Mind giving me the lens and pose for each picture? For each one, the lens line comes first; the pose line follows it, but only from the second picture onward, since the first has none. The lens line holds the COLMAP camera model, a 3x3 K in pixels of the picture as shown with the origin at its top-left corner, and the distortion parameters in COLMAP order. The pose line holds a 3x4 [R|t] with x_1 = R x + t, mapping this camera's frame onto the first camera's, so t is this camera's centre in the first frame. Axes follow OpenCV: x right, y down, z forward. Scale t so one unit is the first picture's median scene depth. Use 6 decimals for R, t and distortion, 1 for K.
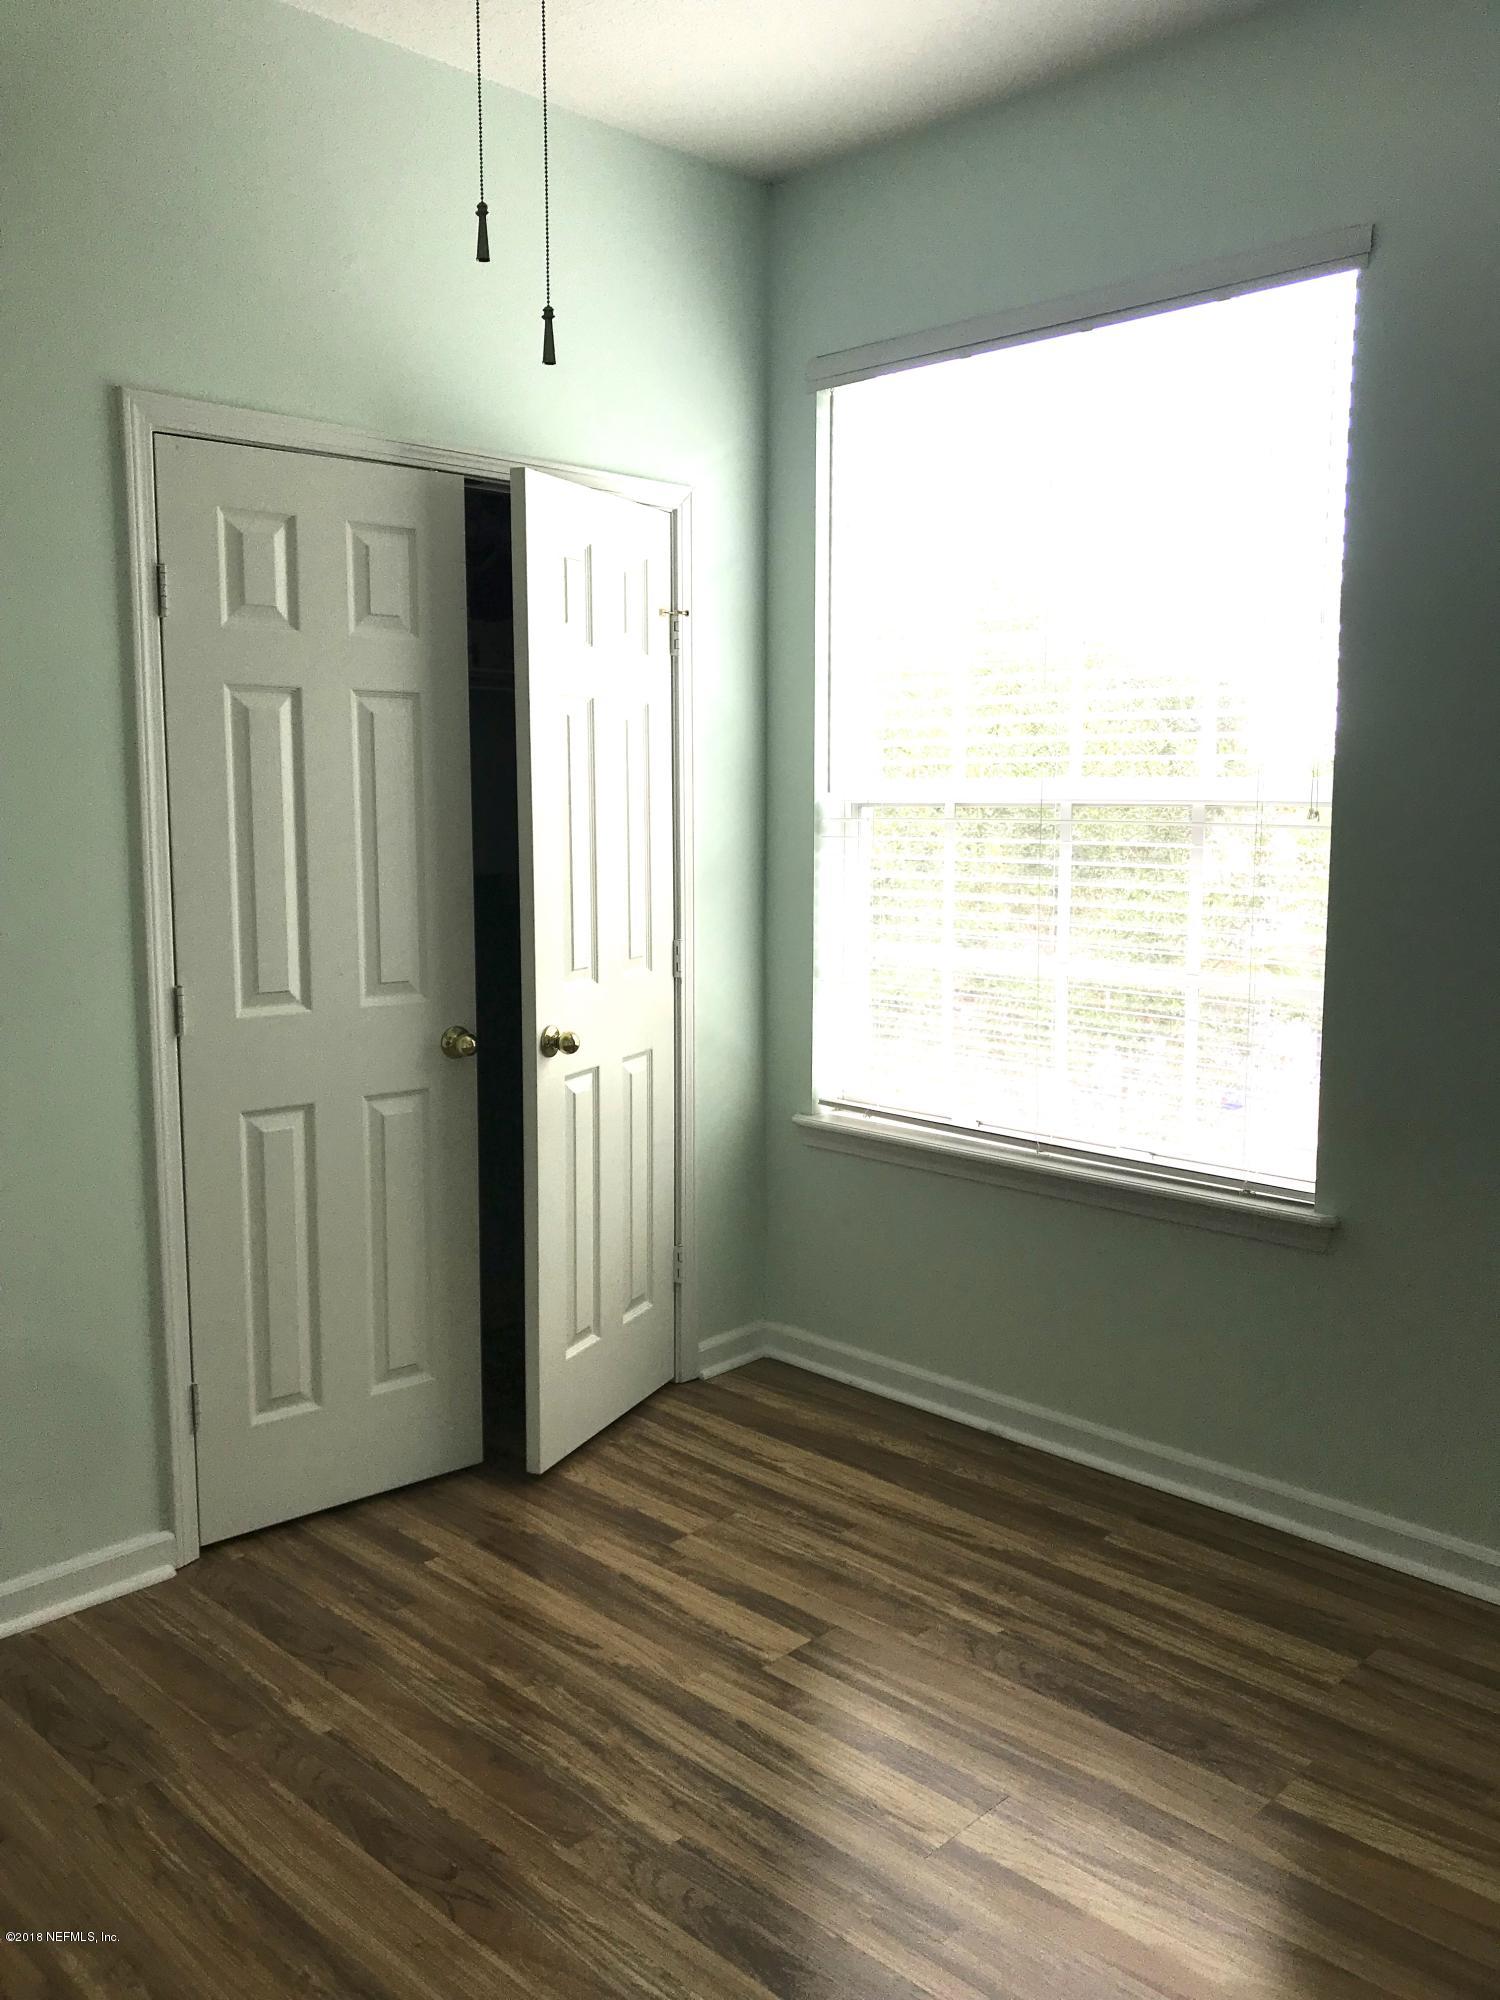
lens RADIAL K [[1644.8, 0, 750.3], [0, 1644.8, 1000.3], [0, 0, 1]] dist [0.035583, -0.034711]
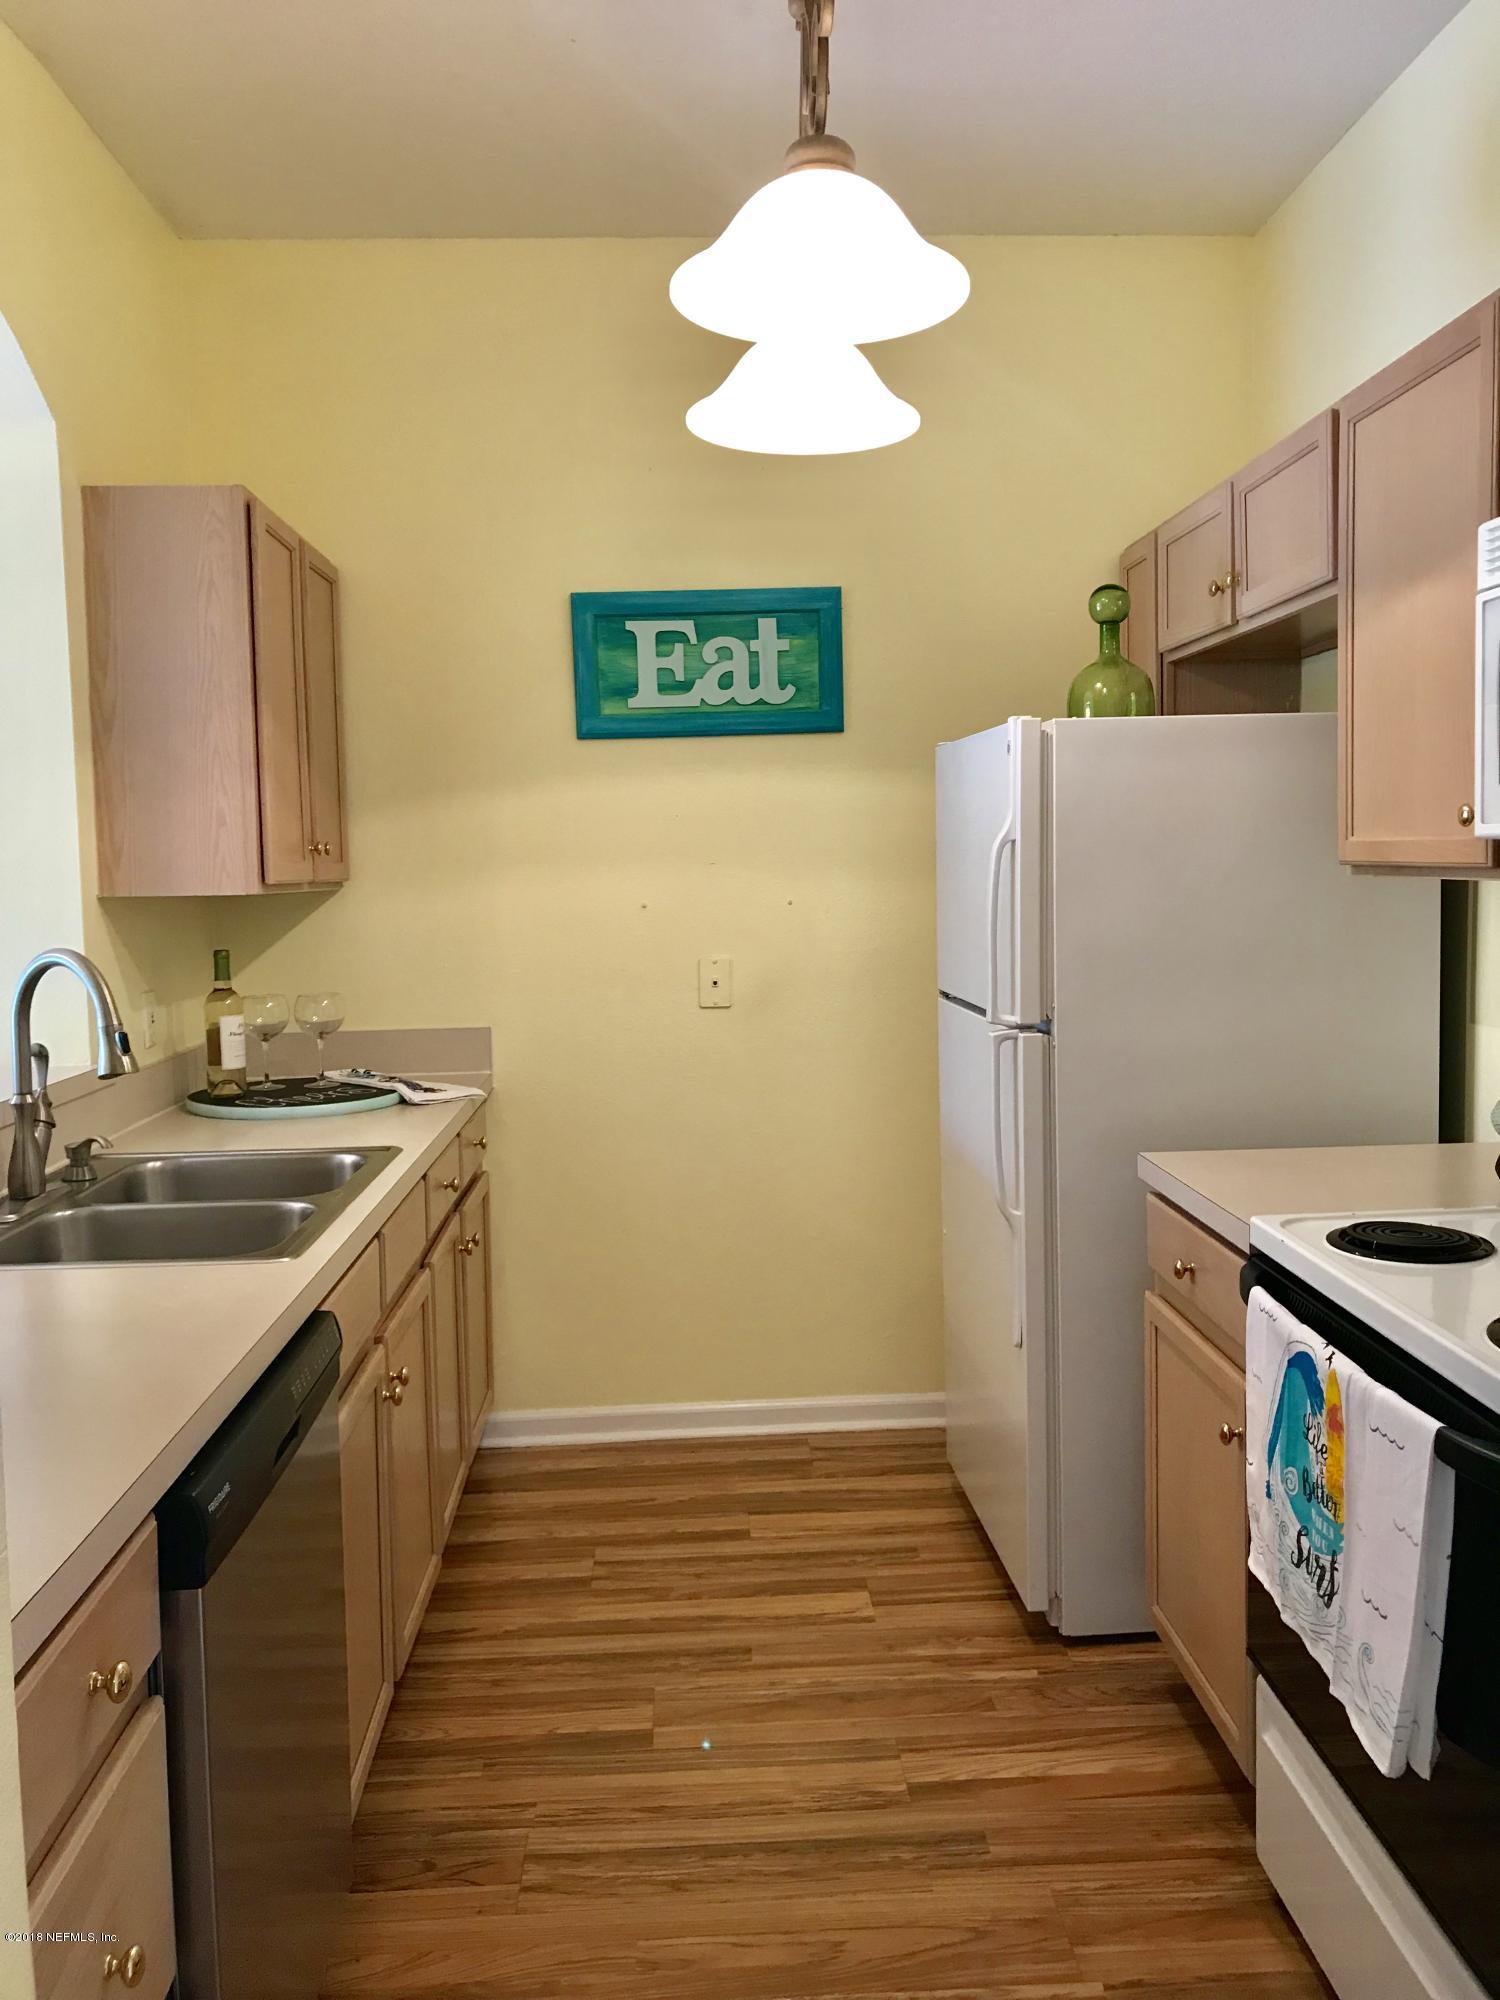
lens RADIAL K [[1644.8, 0, 745.0], [0, 1644.8, 997.7], [0, 0, 1]] dist [0.035583, -0.034711]
pose [[0.677267, -0.087034, 0.730572, -0.557917], [0.122087, 0.992507, 0.005059, -0.027463], [-0.725537, 0.085767, 0.682817, 0.385282]]
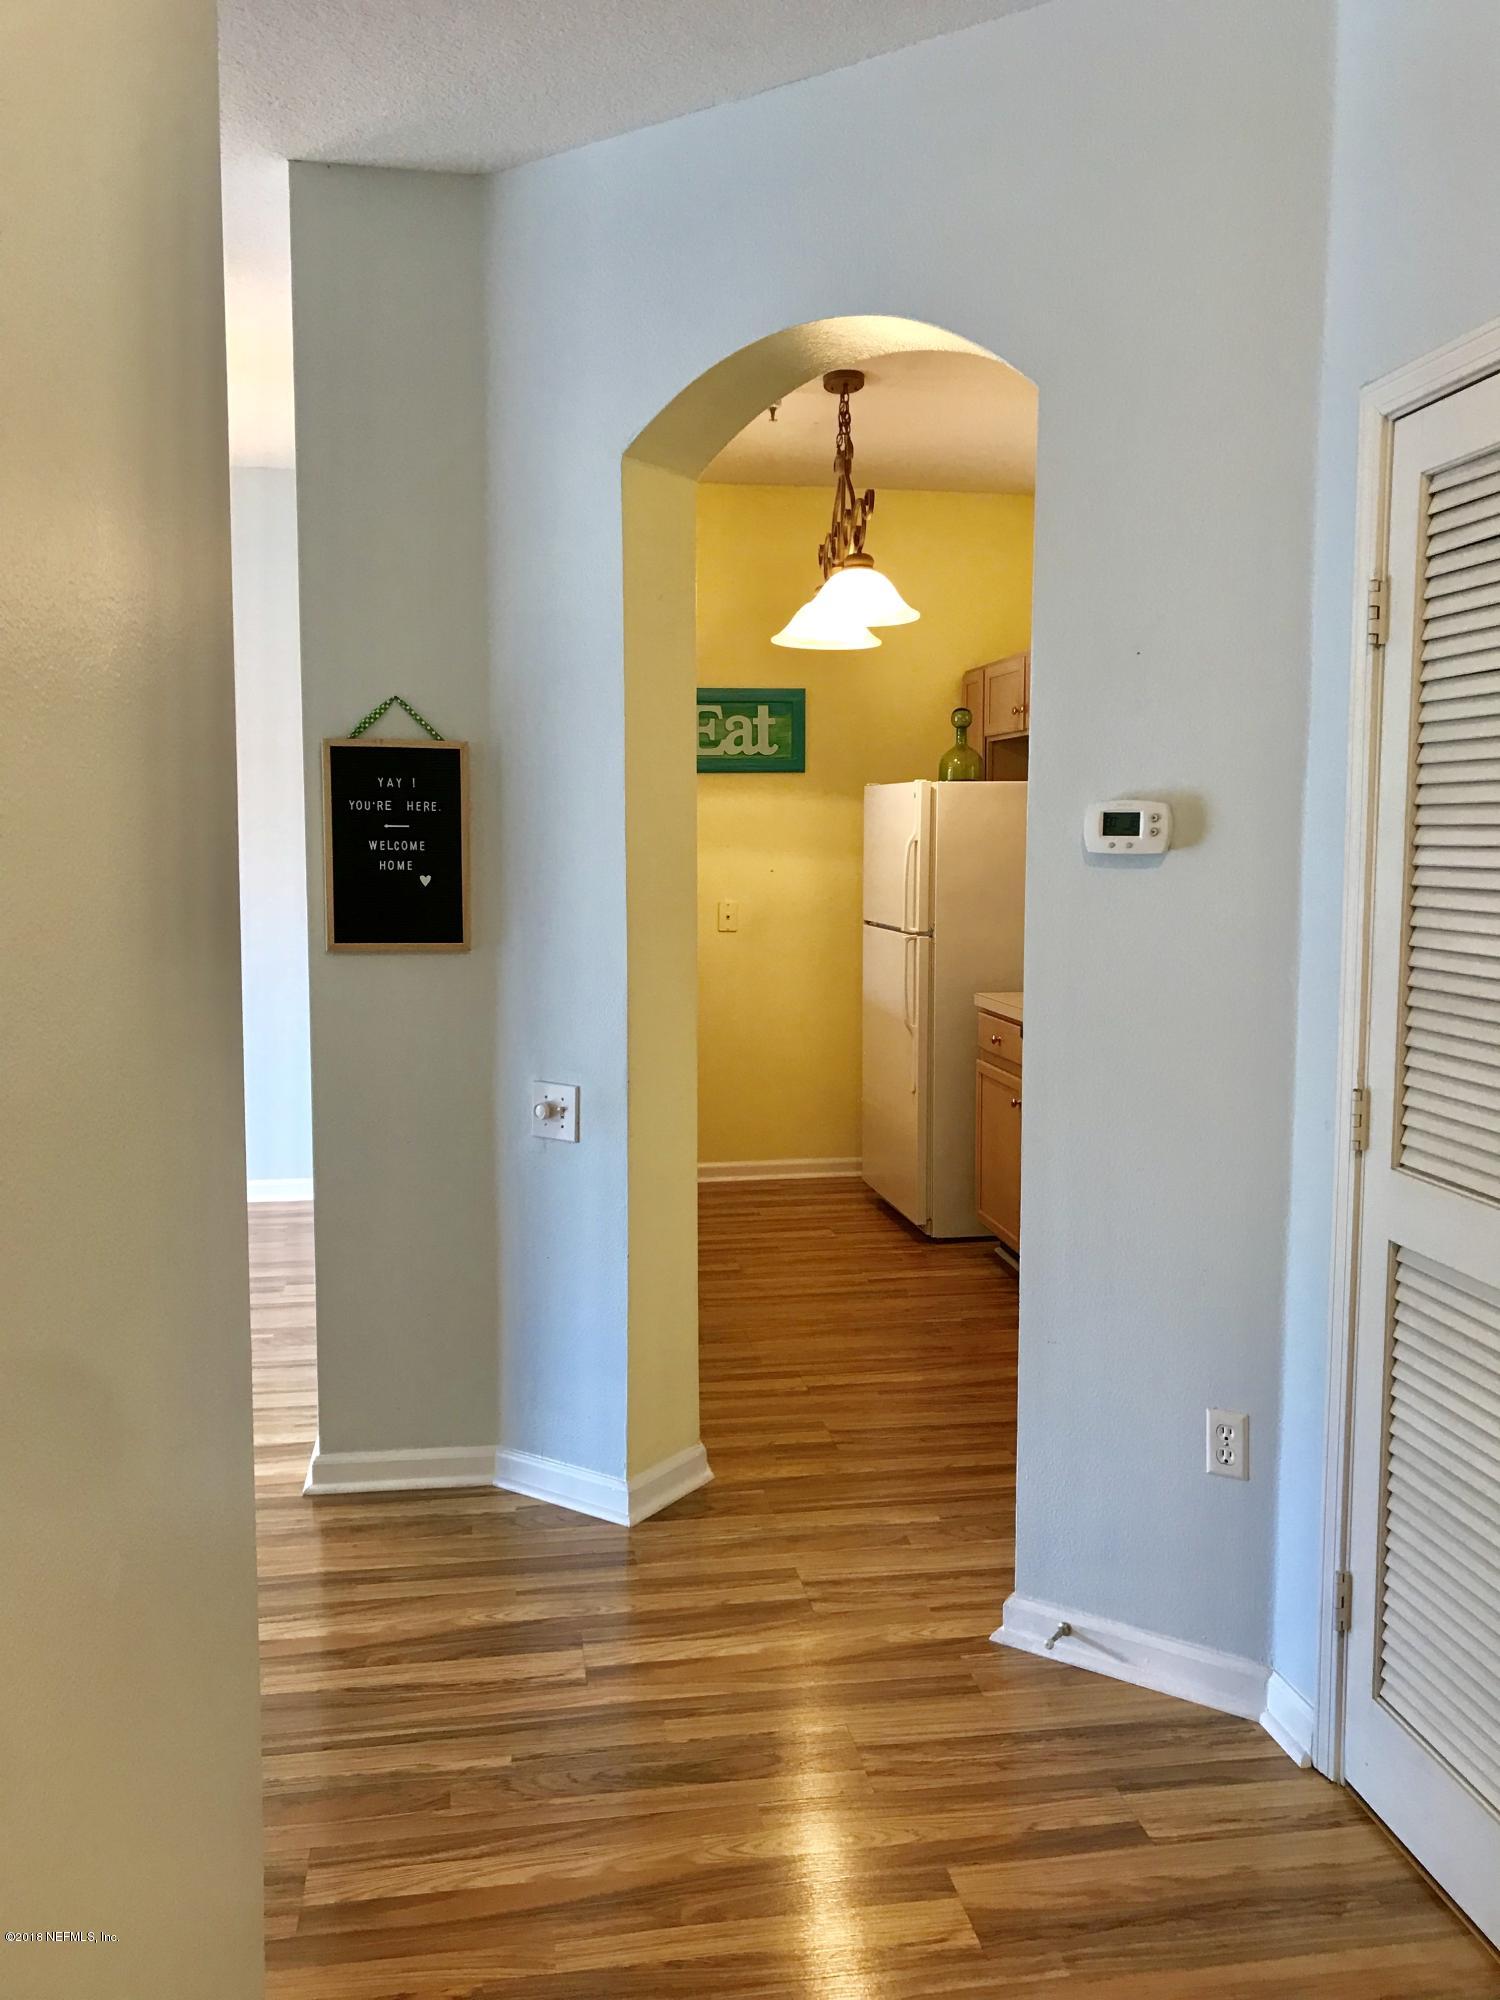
lens RADIAL K [[1644.8, 0, 765.7], [0, 1644.8, 1004.3], [0, 0, 1]] dist [0.035583, -0.034711]
pose [[0.576977, -0.094124, 0.811319, -1.330426], [0.108595, 0.993359, 0.038015, 0.000333], [-0.809509, 0.066172, 0.583366, -0.002229]]
